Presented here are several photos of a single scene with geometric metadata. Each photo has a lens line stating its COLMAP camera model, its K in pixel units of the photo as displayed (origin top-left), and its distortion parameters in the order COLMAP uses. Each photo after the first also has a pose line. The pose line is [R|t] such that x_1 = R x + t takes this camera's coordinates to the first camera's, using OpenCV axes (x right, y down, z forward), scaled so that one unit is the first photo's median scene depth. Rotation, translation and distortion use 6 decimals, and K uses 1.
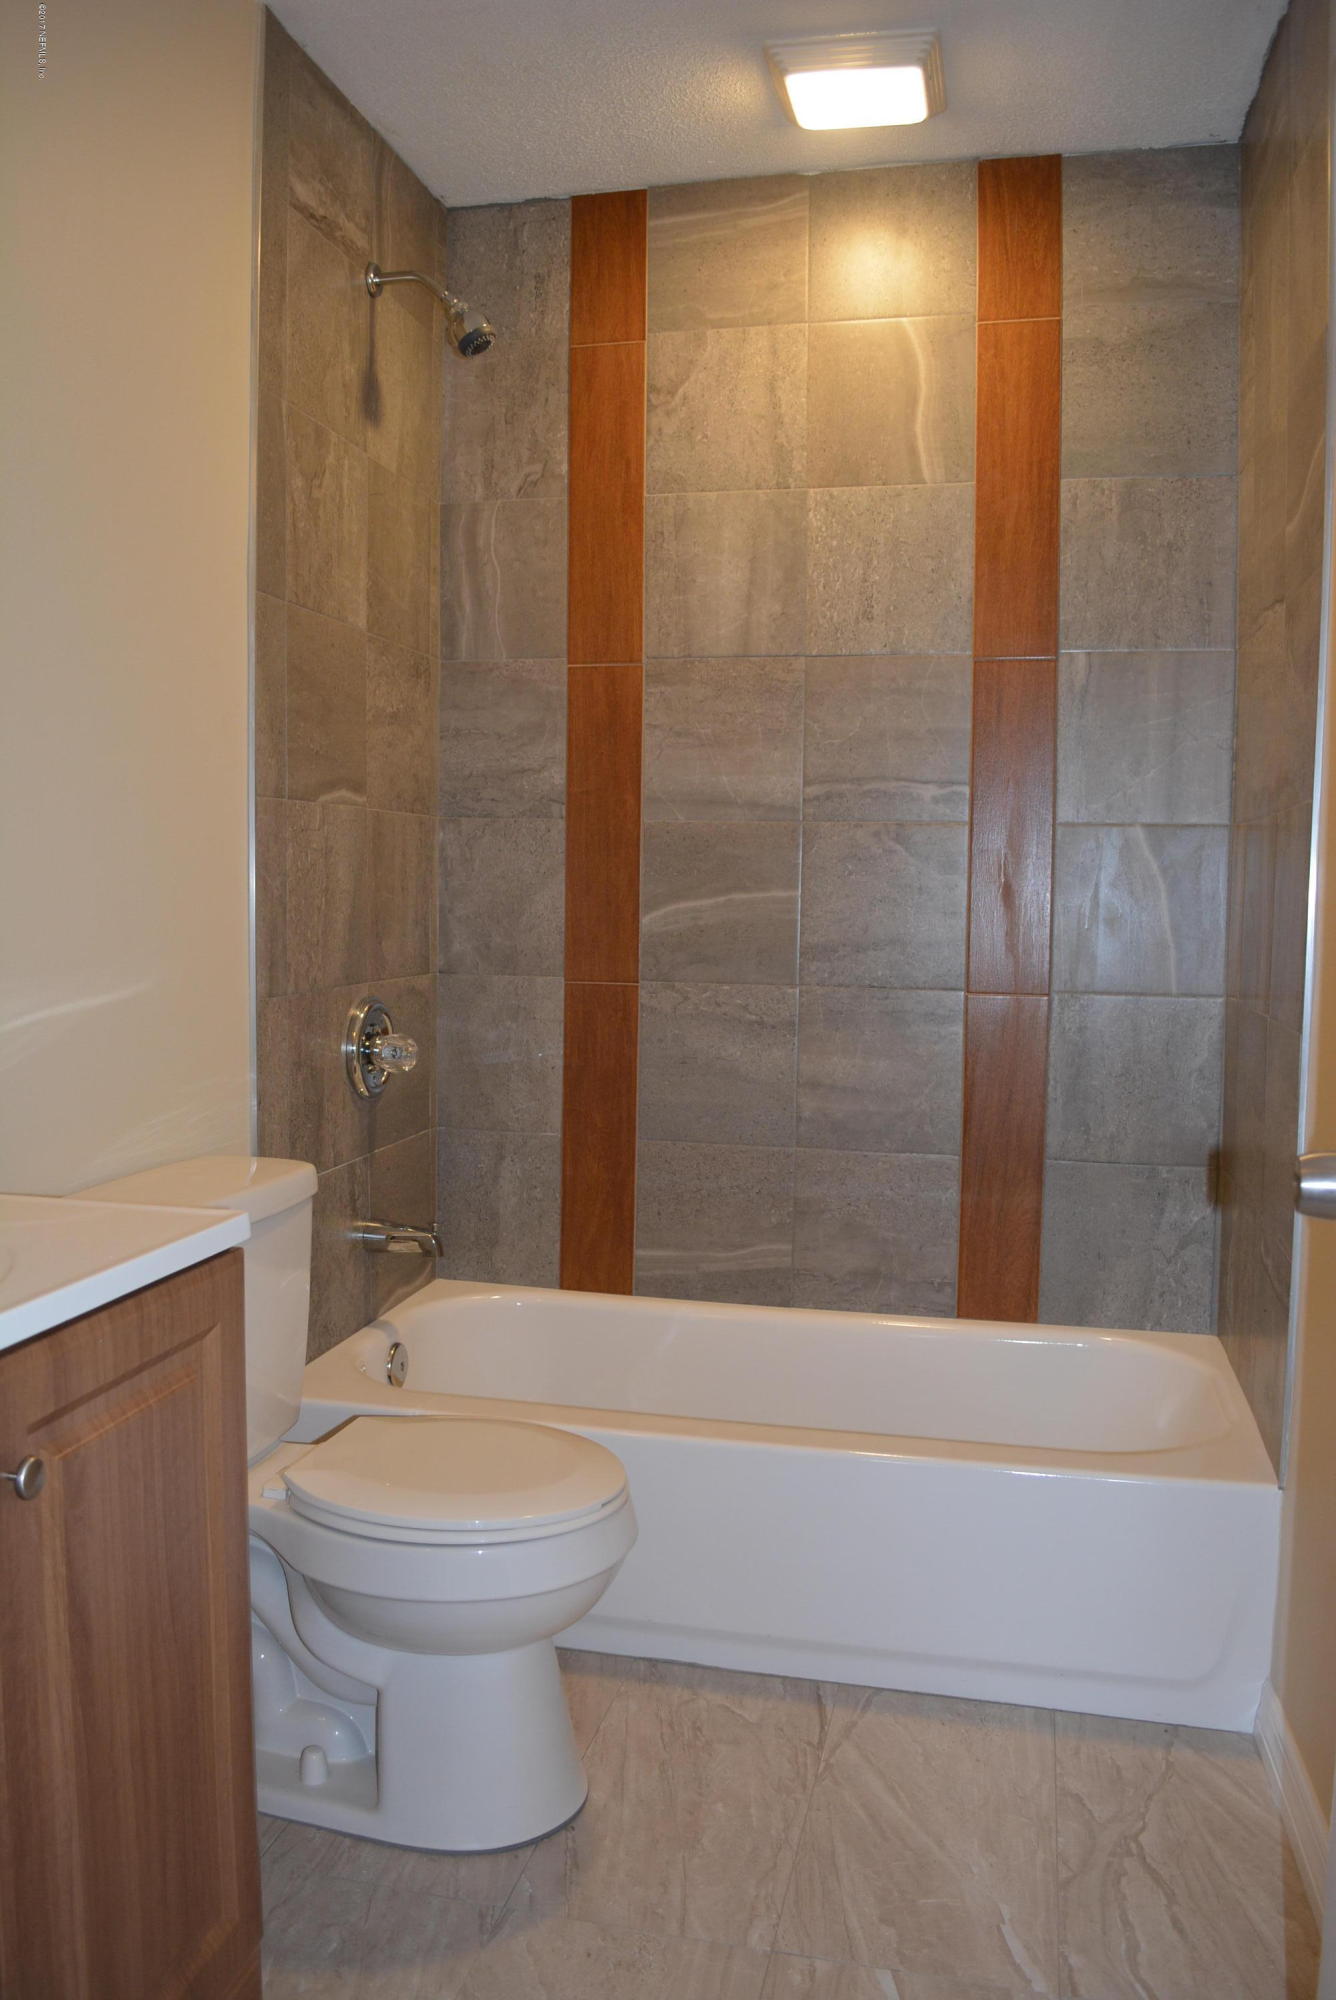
lens RADIAL K [[1608.2, 0, 668.1], [0, 1608.2, 999.1], [0, 0, 1]] dist [-0.078088, -0.000430]
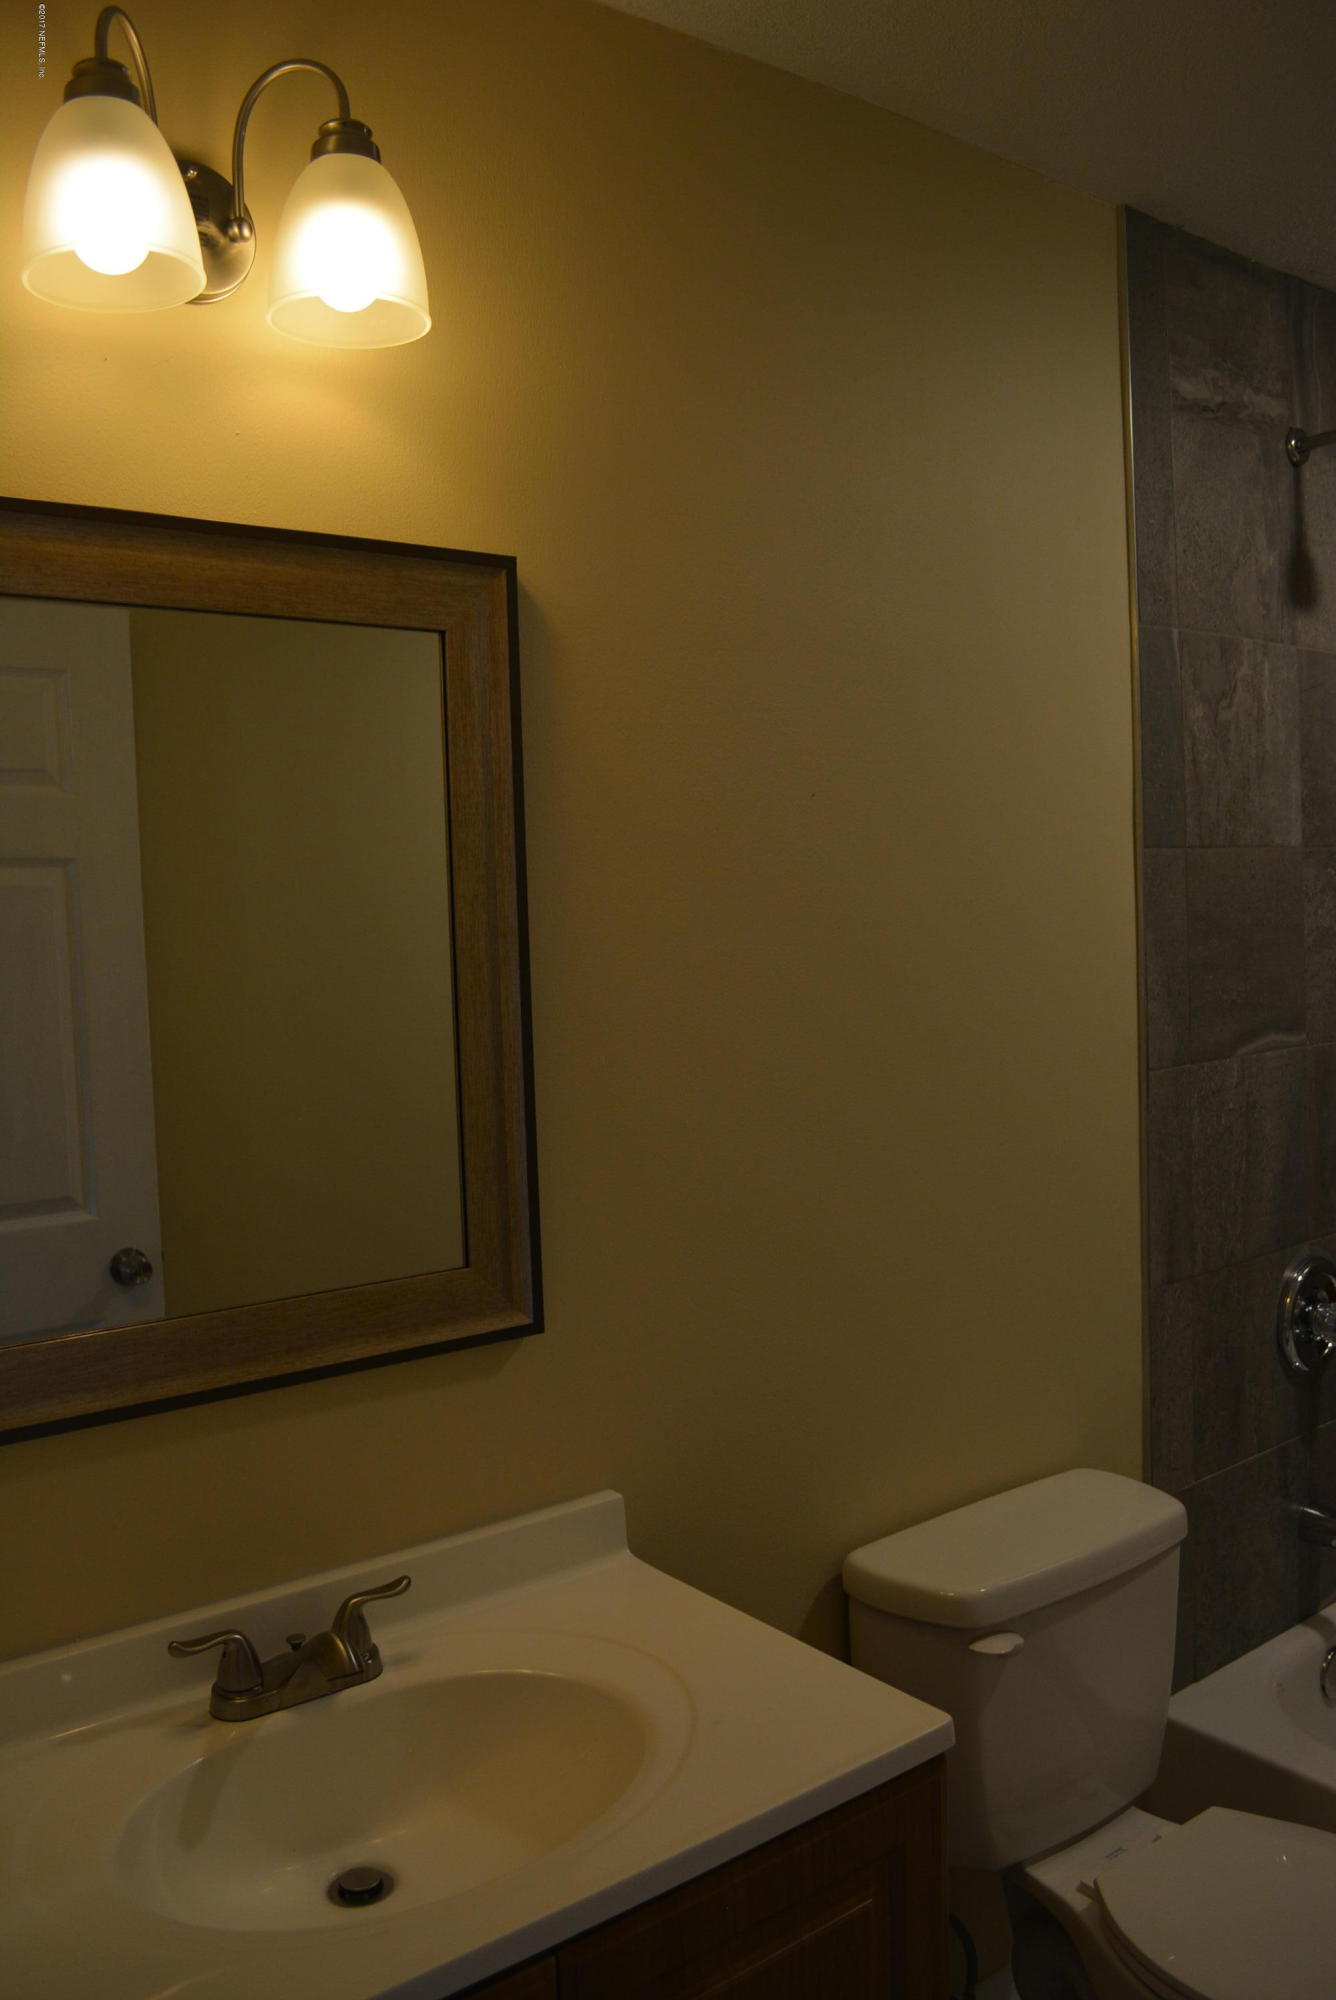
lens RADIAL K [[1608.2, 0, 667.1], [0, 1608.2, 999.4], [0, 0, 1]] dist [-0.078088, -0.000430]
pose [[0.773548, -0.002096, -0.633735, 0.099960], [-0.000589, 0.999992, -0.004025, -0.149454], [0.633738, 0.003487, 0.773540, 0.104306]]
